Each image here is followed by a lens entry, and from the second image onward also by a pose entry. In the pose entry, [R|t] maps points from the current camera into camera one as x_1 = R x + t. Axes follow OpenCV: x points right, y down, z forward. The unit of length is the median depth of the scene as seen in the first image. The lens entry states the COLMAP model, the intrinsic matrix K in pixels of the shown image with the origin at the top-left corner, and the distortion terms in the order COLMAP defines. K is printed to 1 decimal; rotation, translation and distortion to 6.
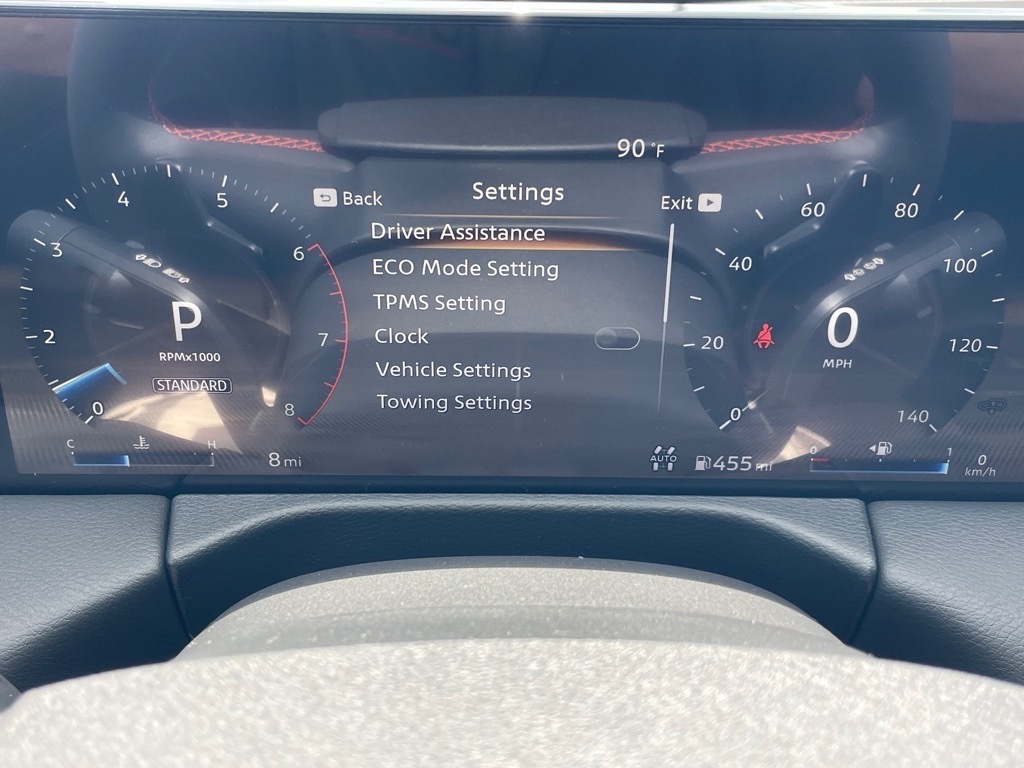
lens RADIAL K [[1161.3, 0, 512.0], [0, 1161.3, 384.0], [0, 0, 1]] dist [-0.005969, -0.005180]
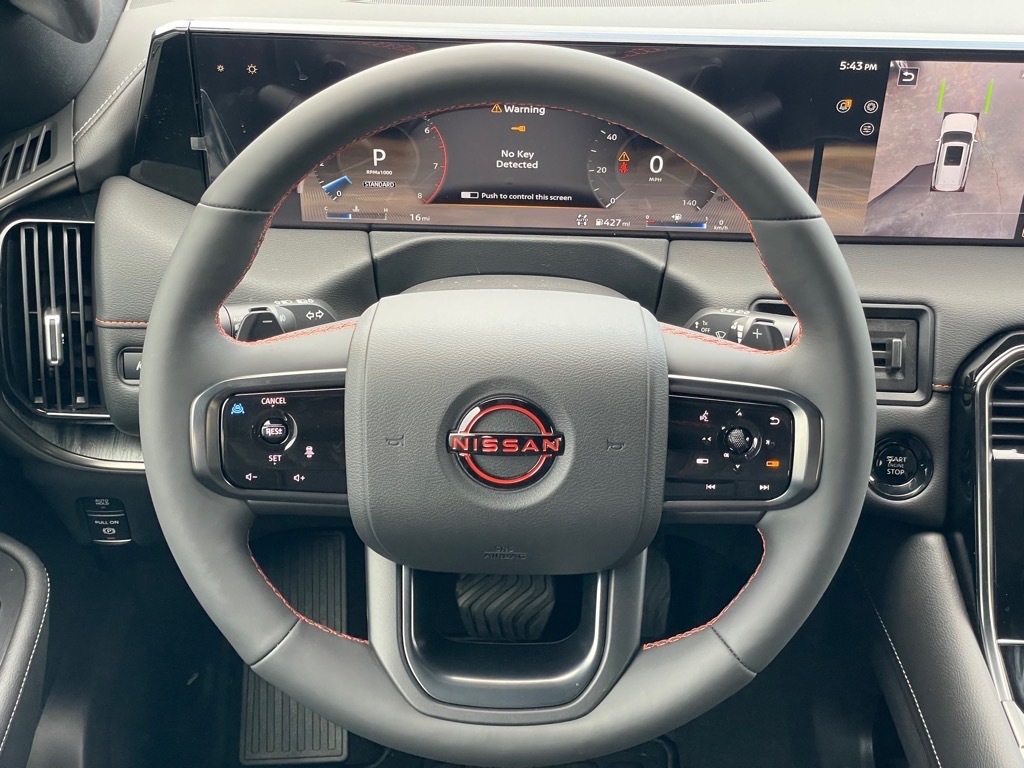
lens RADIAL K [[1547.2, 0, 512.0], [0, 1547.2, 384.0], [0, 0, 1]] dist [0.047435, 0.535523]
pose [[0.999080, 0.022139, -0.036738, 0.116670], [-0.016405, 0.988607, 0.149620, -0.072770], [0.039632, -0.148879, 0.988061, -2.141343]]
